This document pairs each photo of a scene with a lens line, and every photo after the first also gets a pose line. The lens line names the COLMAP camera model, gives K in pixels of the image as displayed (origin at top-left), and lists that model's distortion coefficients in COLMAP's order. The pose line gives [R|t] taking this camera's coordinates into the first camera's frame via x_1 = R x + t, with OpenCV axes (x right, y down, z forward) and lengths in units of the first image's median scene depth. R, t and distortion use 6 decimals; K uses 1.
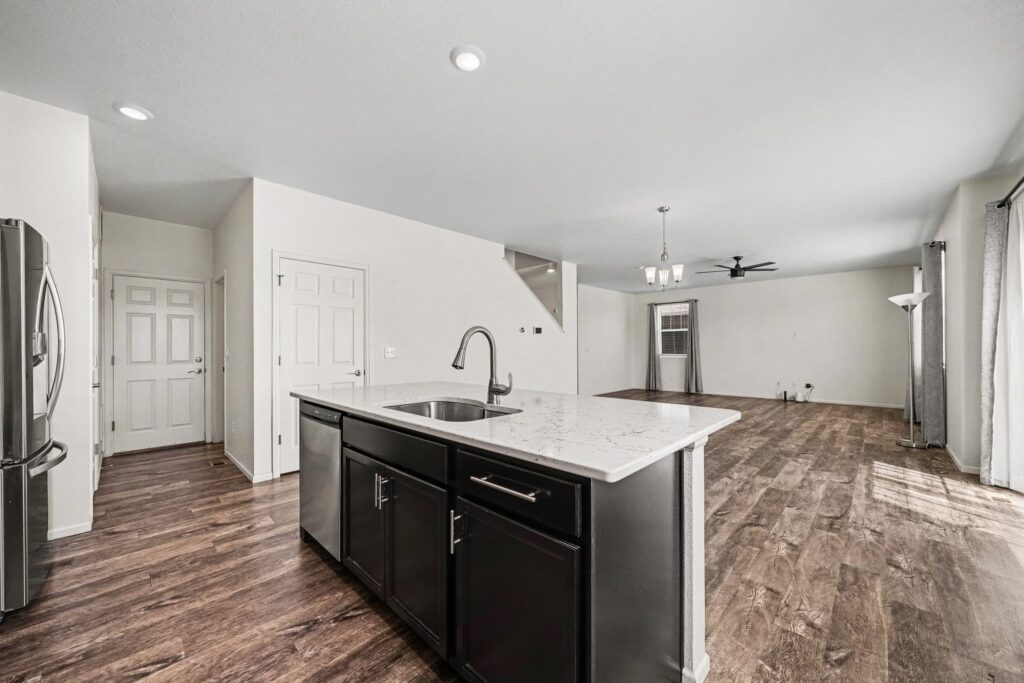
lens RADIAL K [[379.2, 0, 512.0], [0, 379.2, 341.5], [0, 0, 1]] dist [0.000468, 0.000040]
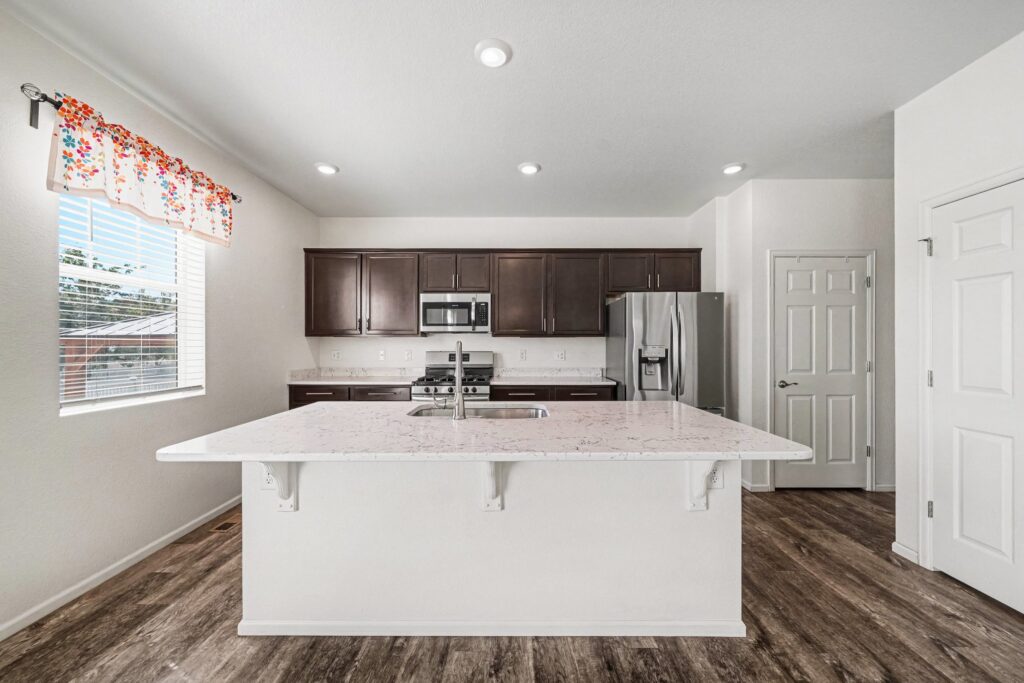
lens RADIAL K [[379.2, 0, 512.0], [0, 379.2, 341.5], [0, 0, 1]] dist [0.000468, 0.000040]
pose [[-0.720497, -0.003656, -0.693448, 0.340791], [0.014316, 0.999695, -0.020146, -0.007712], [0.693310, -0.024442, -0.720225, 1.149219]]
